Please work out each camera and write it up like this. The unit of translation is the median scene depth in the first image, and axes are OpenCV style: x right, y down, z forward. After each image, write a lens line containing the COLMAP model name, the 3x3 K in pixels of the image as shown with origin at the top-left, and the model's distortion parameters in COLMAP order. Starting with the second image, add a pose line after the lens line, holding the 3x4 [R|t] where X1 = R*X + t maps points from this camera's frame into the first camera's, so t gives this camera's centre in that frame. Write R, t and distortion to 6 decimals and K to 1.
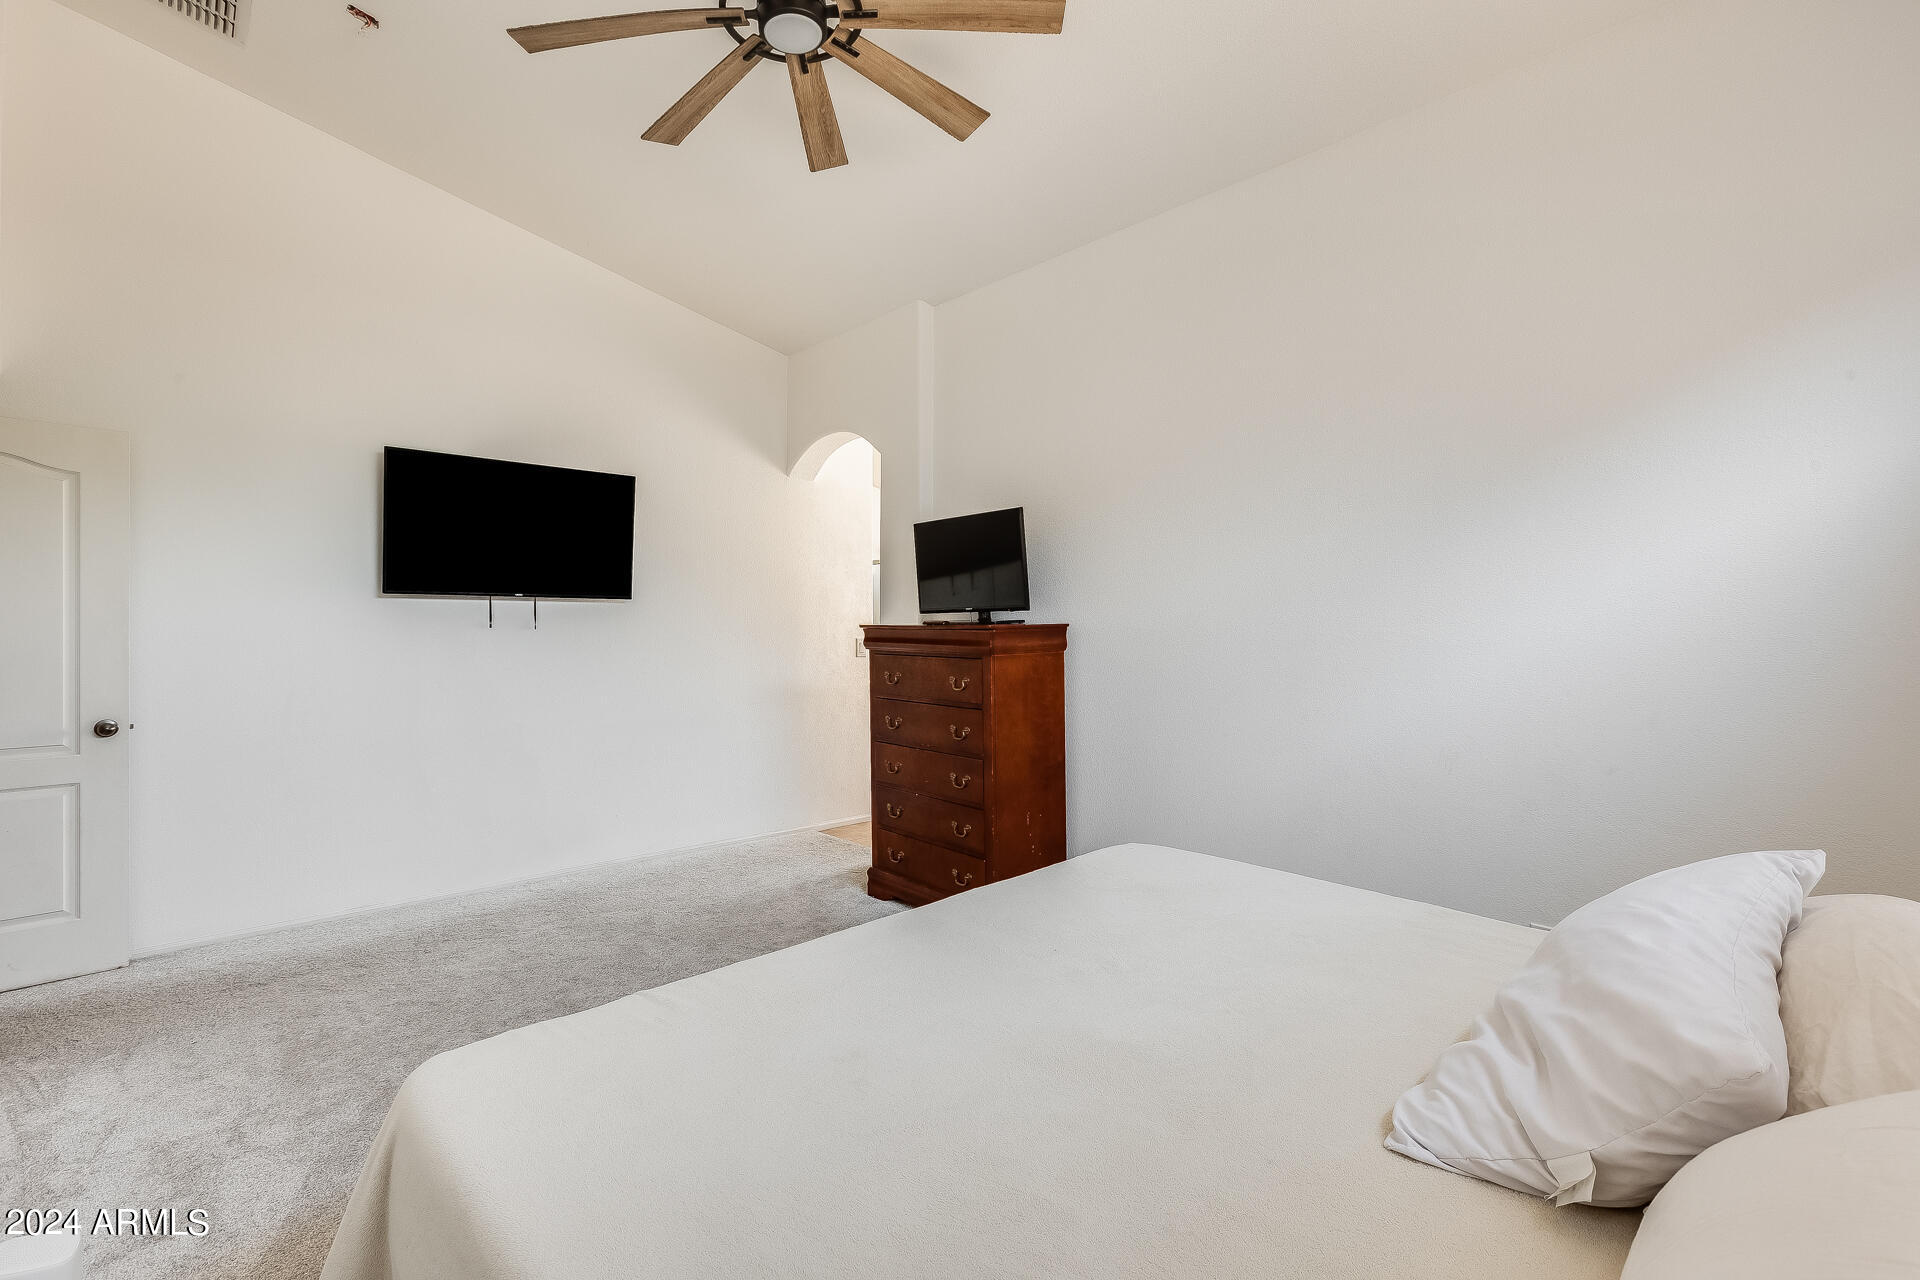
lens RADIAL K [[819.5, 0, 961.9], [0, 819.5, 625.0], [0, 0, 1]] dist [-0.014496, -0.000003]
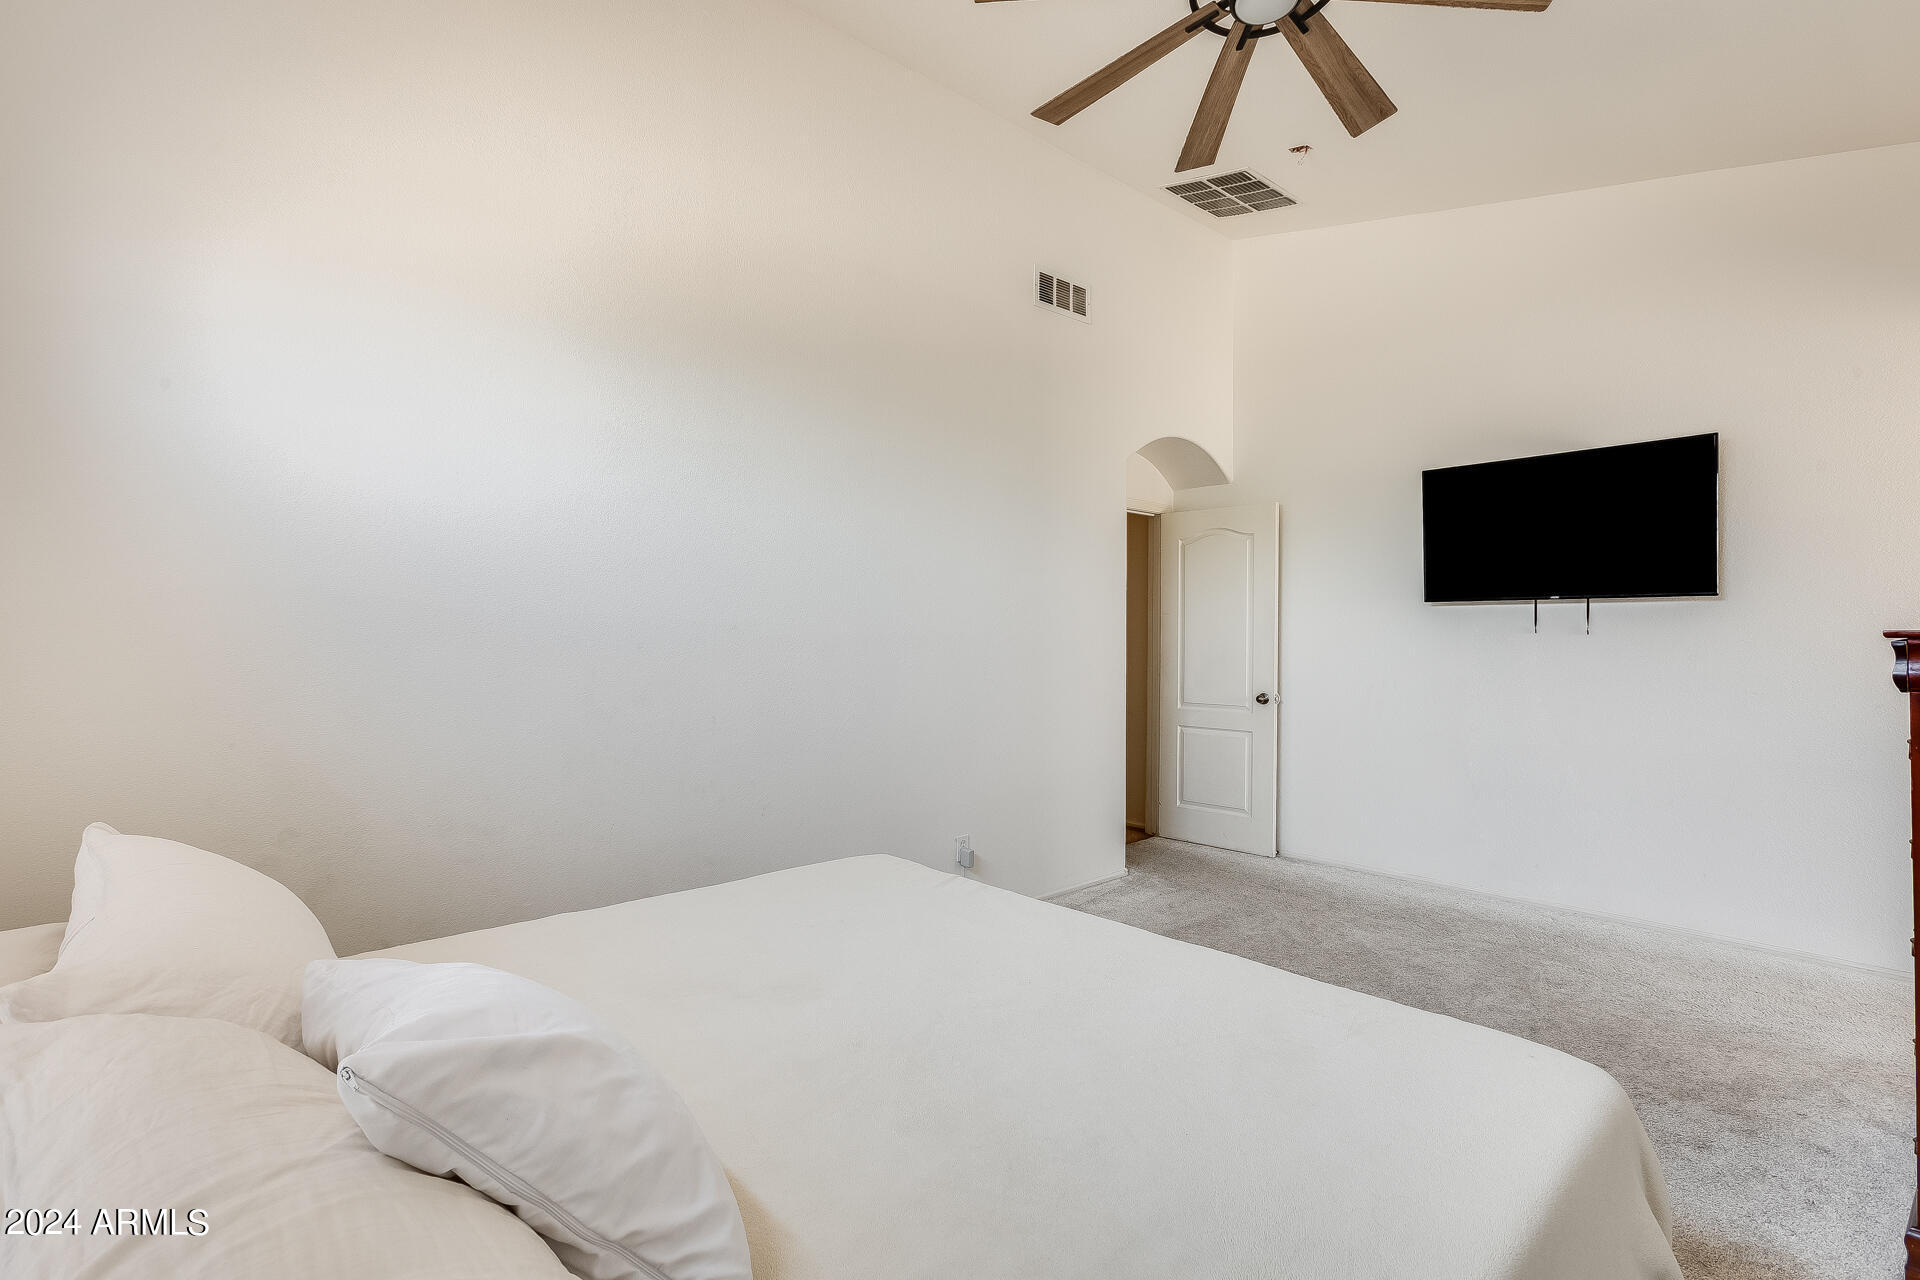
lens RADIAL K [[854.2, 0, 967.1], [0, 854.2, 636.7], [0, 0, 1]] dist [-0.015758, 0.000248]
pose [[-0.012624, 0.011448, -0.999855, 0.459803], [0.007453, 0.999908, 0.011354, -0.009105], [0.999893, -0.007308, -0.012708, 0.376701]]
